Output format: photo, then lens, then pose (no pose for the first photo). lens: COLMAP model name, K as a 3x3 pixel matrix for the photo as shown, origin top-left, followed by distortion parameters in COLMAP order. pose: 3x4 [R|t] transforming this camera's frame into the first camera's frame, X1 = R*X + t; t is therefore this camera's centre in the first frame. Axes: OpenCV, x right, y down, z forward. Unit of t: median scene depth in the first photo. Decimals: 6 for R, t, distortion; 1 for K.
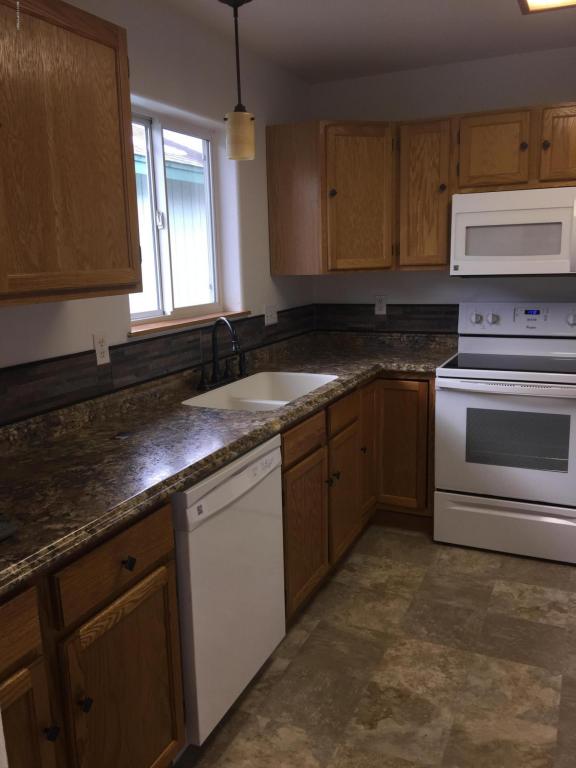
lens RADIAL K [[655.5, 0, 288.0], [0, 655.5, 377.6], [0, 0, 1]] dist [0.086302, -0.127261]
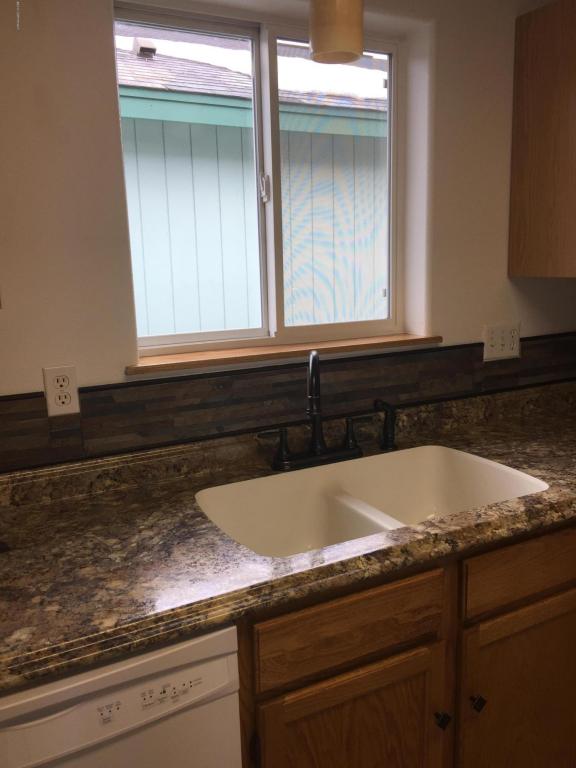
lens RADIAL K [[676.0, 0, 288.2], [0, 676.0, 356.2], [0, 0, 1]] dist [0.041631, -0.001287]
pose [[0.797121, 0.106178, -0.594411, 0.211246], [-0.112215, 0.993318, 0.026950, -0.090777], [0.593301, 0.045219, 0.803710, 0.457350]]
